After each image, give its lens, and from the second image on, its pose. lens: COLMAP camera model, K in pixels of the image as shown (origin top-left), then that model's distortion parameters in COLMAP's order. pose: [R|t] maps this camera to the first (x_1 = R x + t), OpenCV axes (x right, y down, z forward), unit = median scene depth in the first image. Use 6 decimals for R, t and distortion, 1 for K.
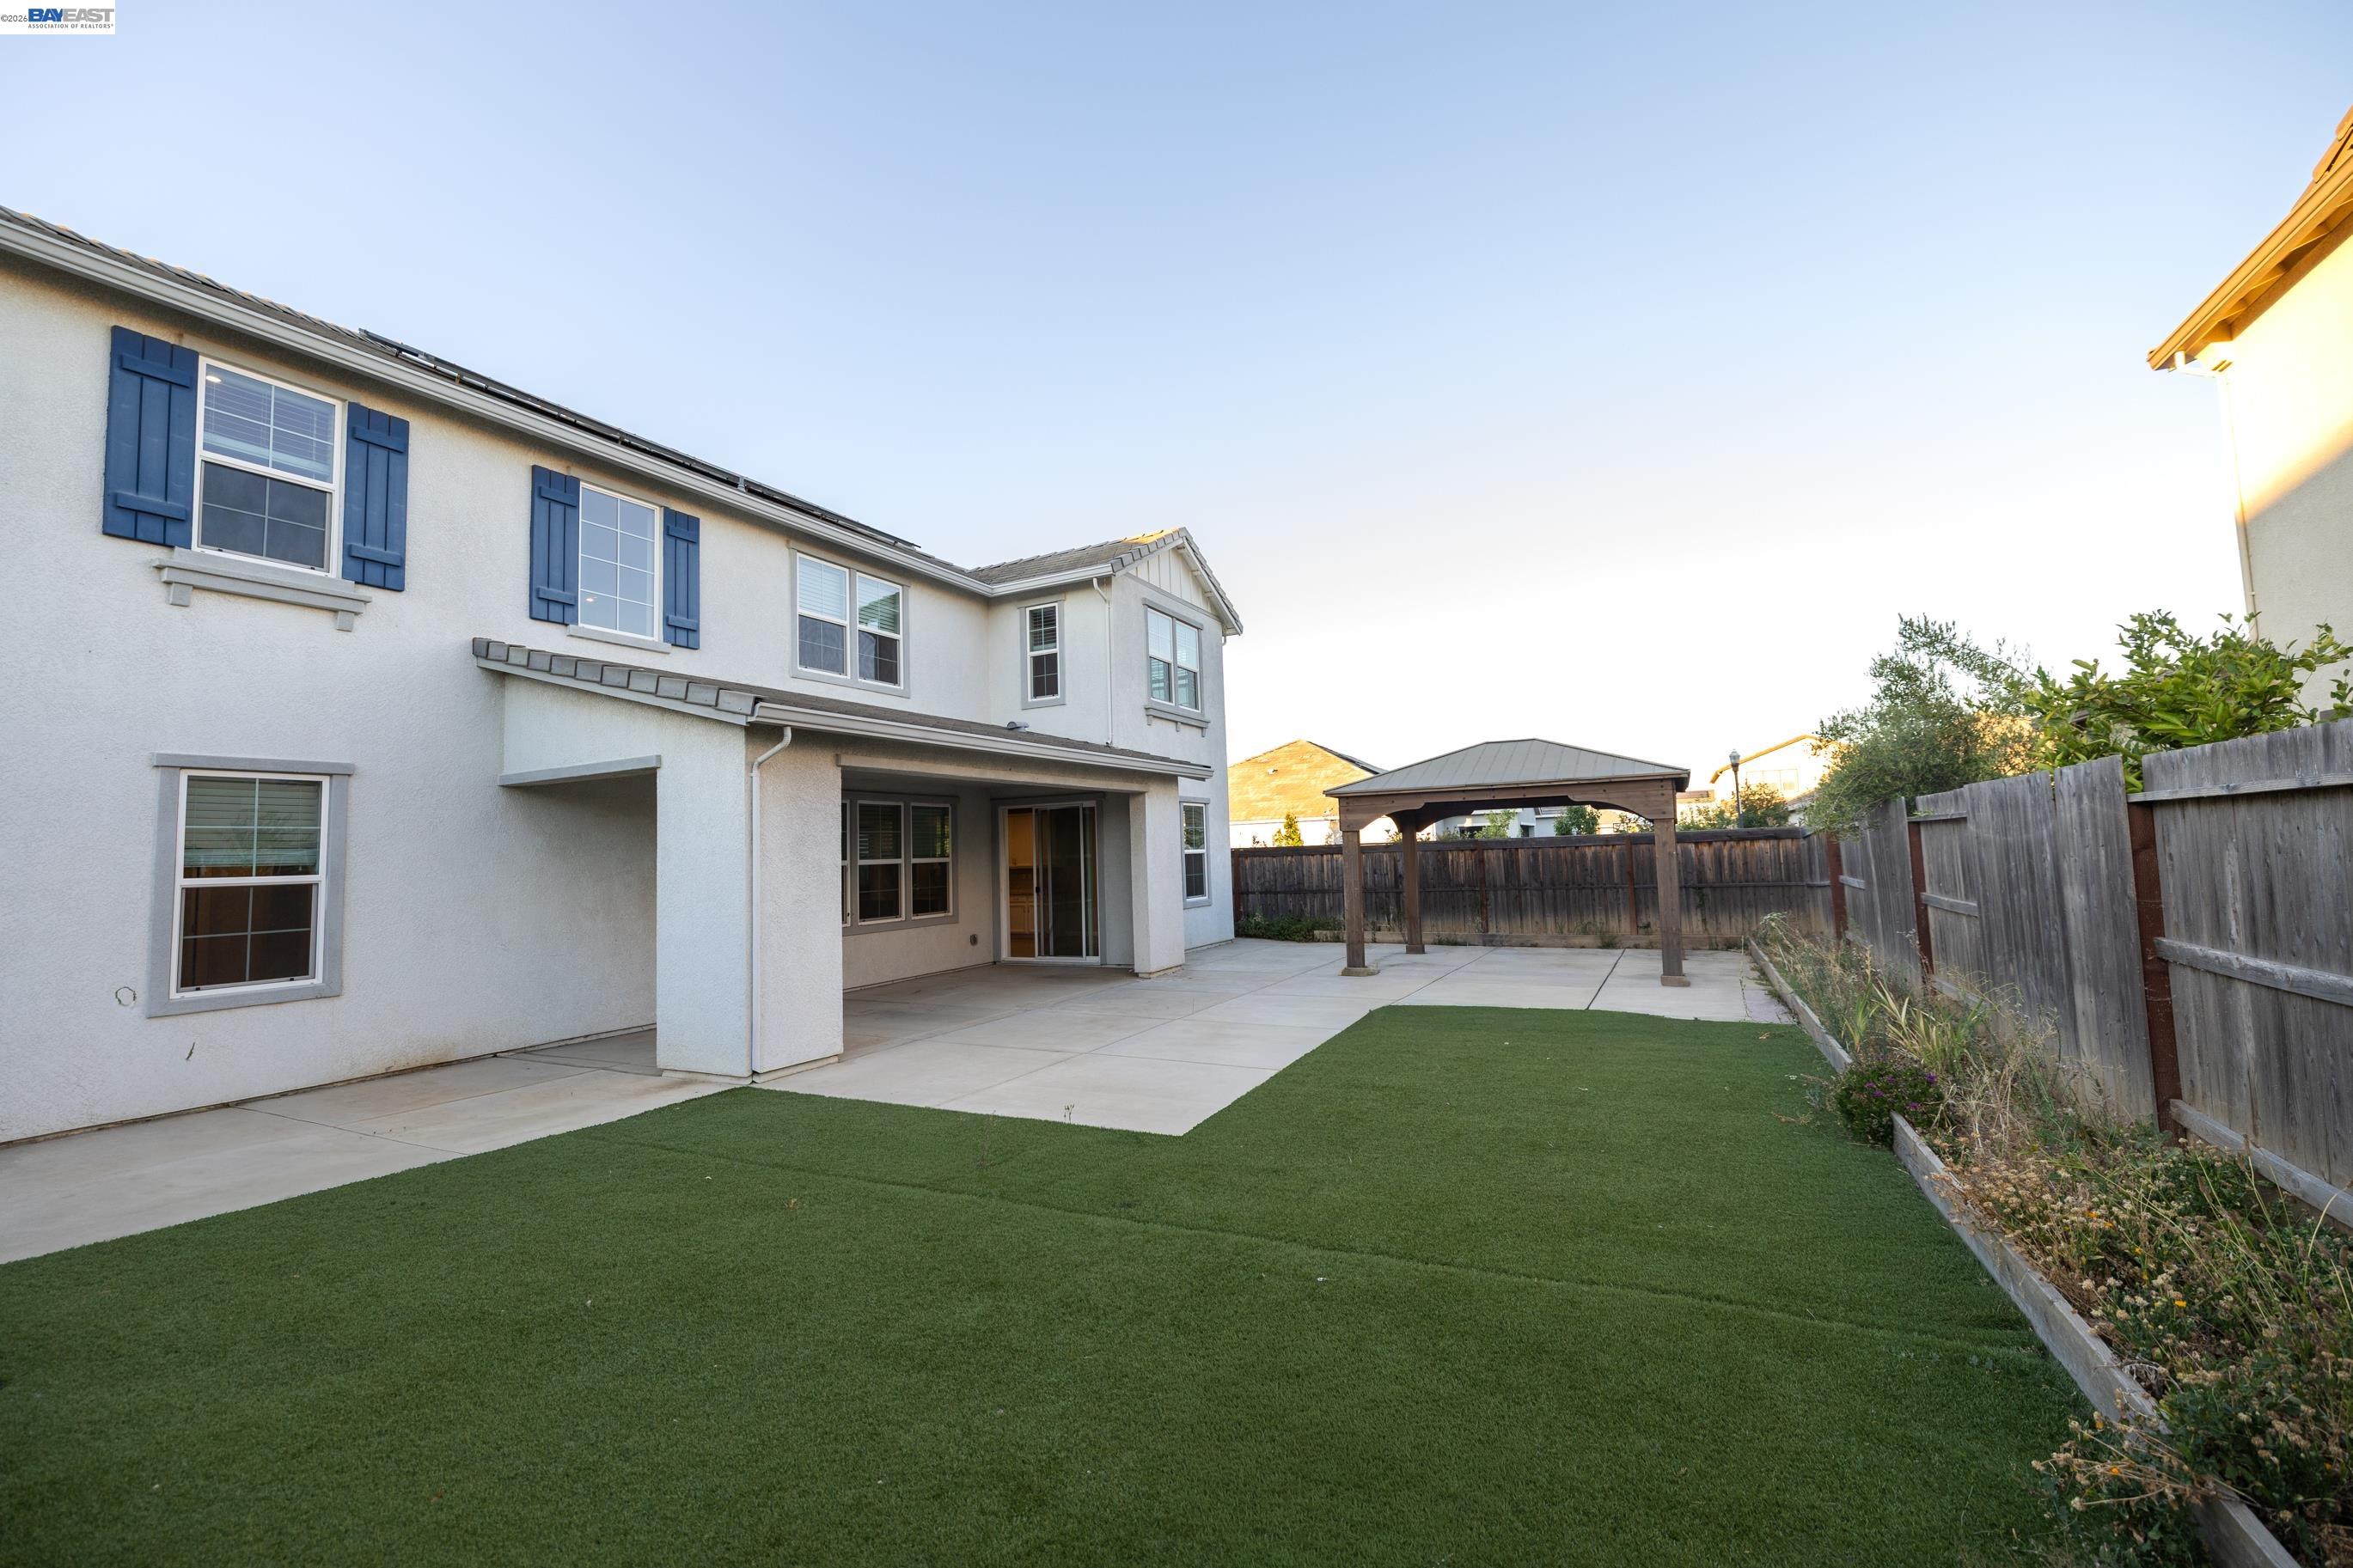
lens RADIAL K [[928.8, 0, 1175.6], [0, 928.8, 775.9], [0, 0, 1]] dist [0.001119, 0.000580]
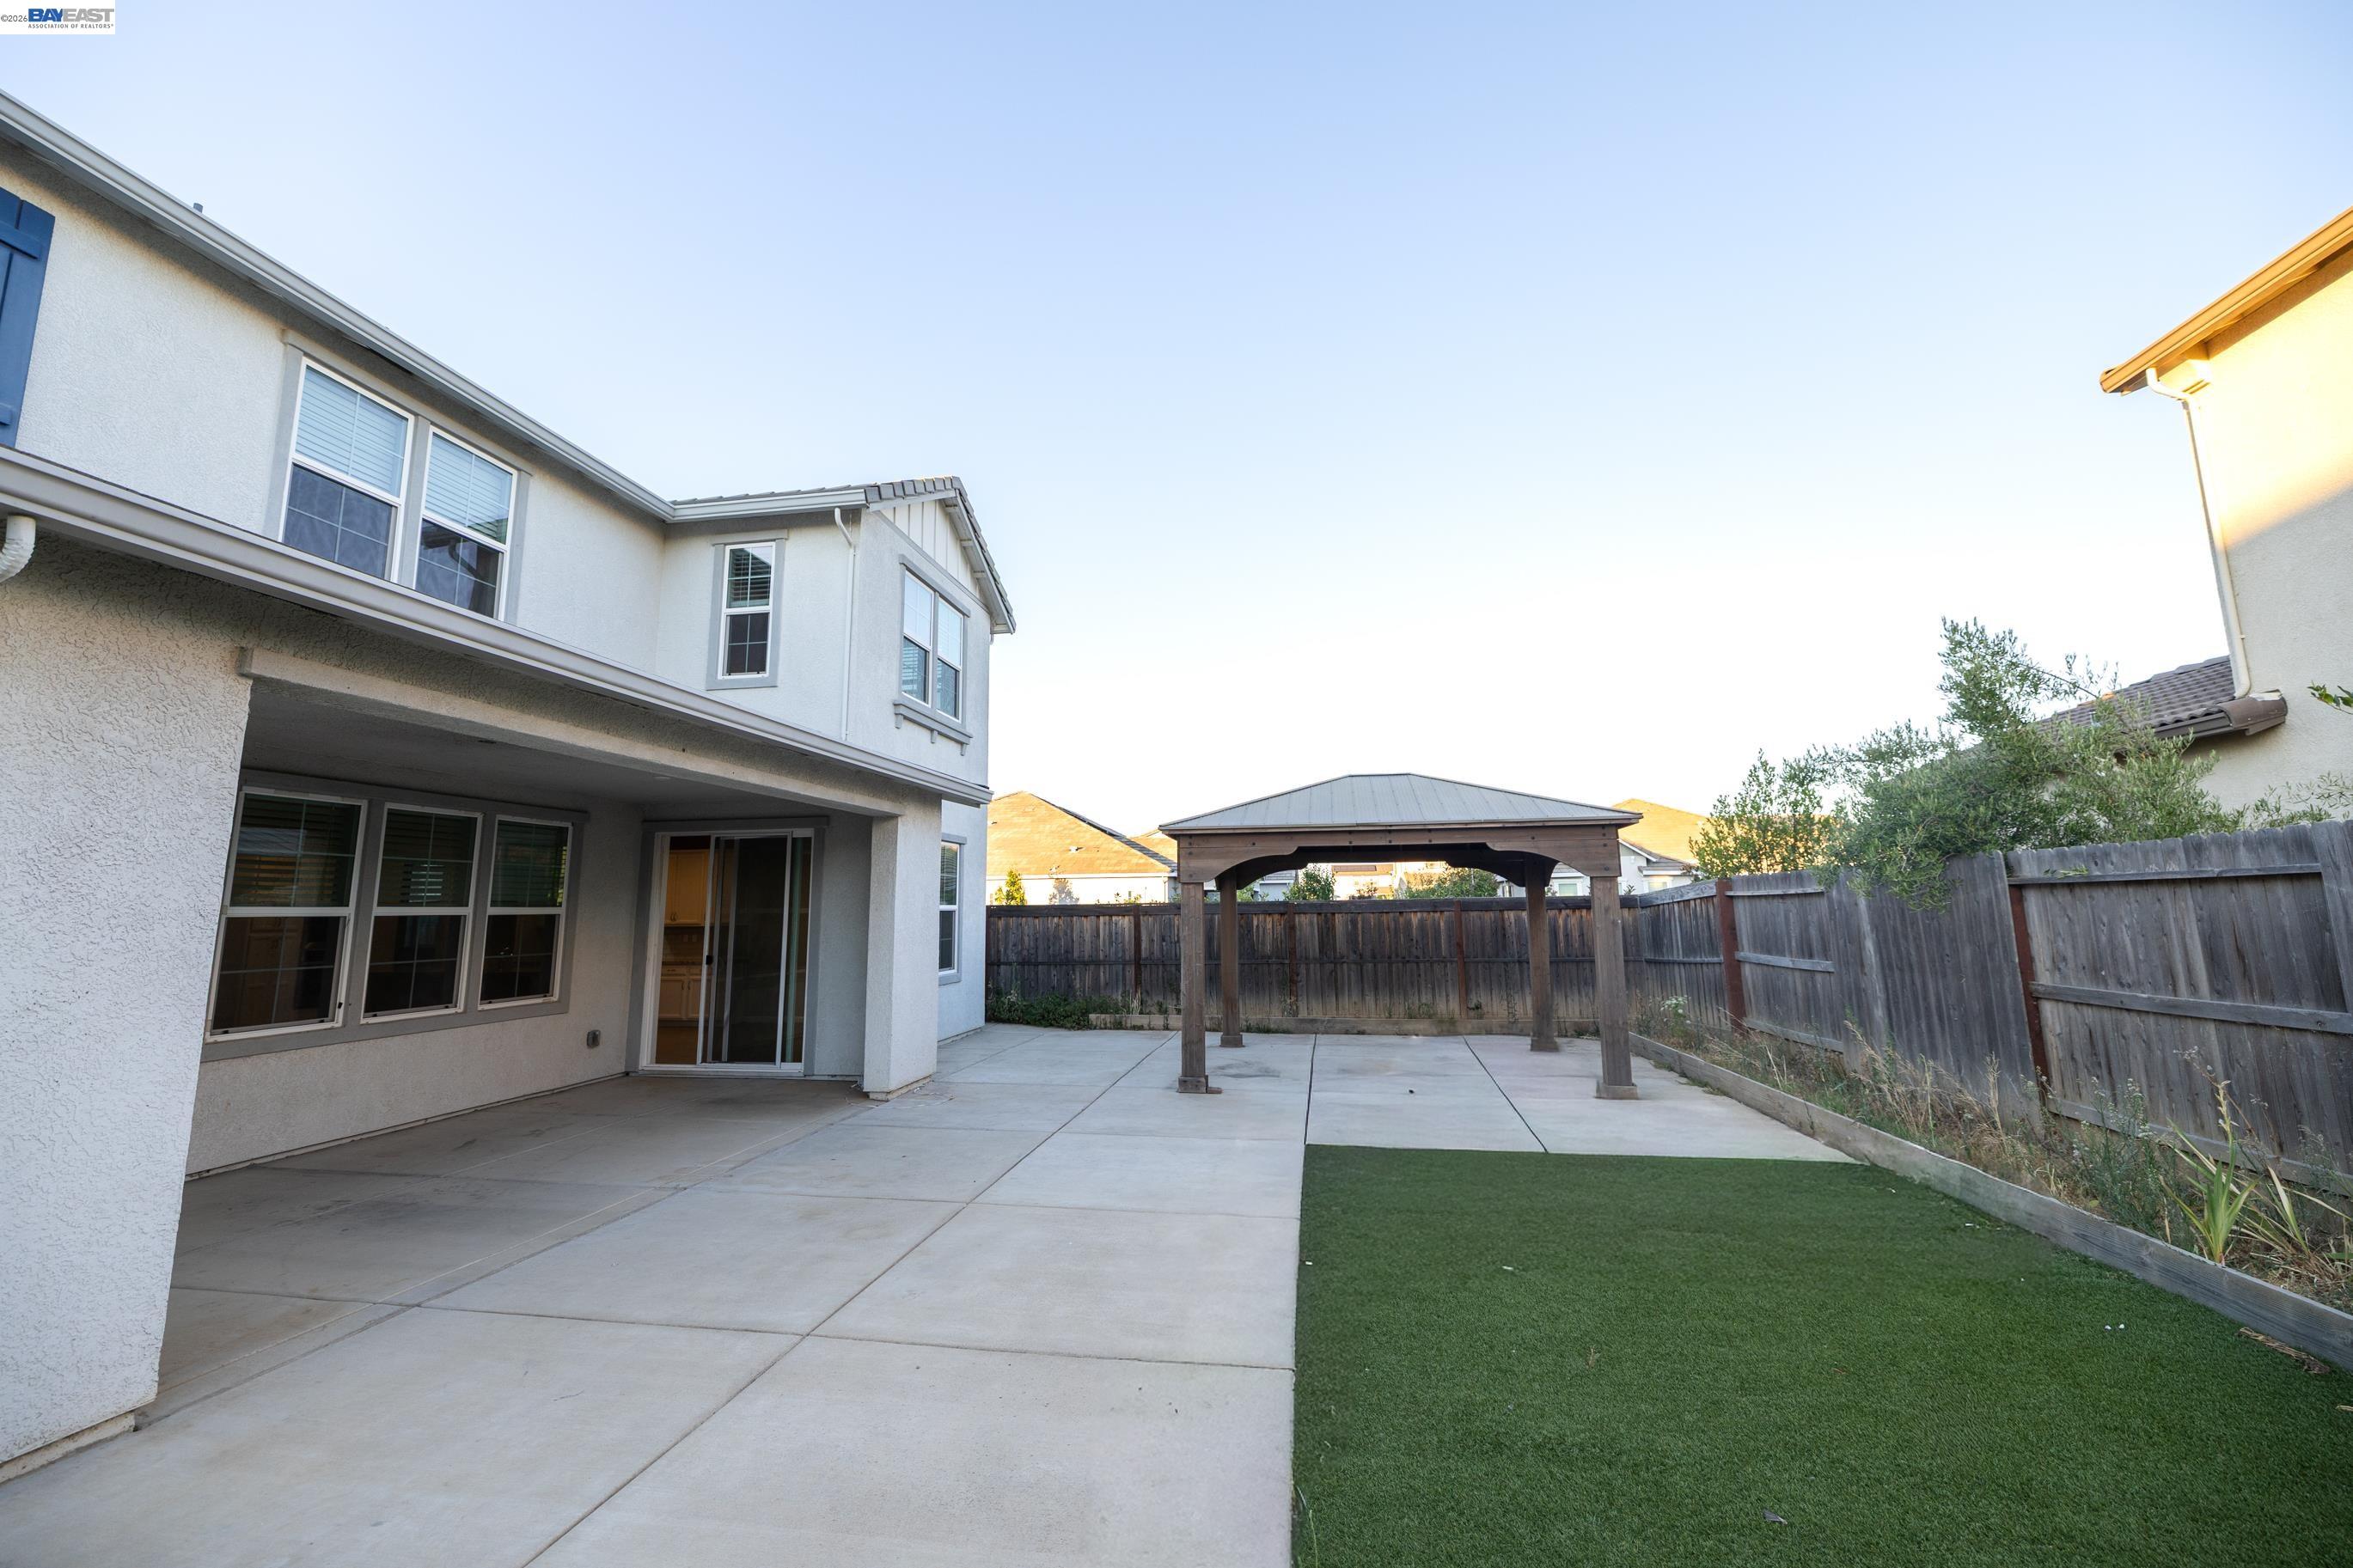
lens RADIAL K [[931.7, 0, 1142.8], [0, 931.7, 760.3], [0, 0, 1]] dist [-0.001569, 0.000017]
pose [[0.957417, 0.067503, 0.280707, -0.049024], [-0.044129, 0.995073, -0.088779, 0.026598], [-0.285317, 0.072611, 0.955679, 0.269213]]
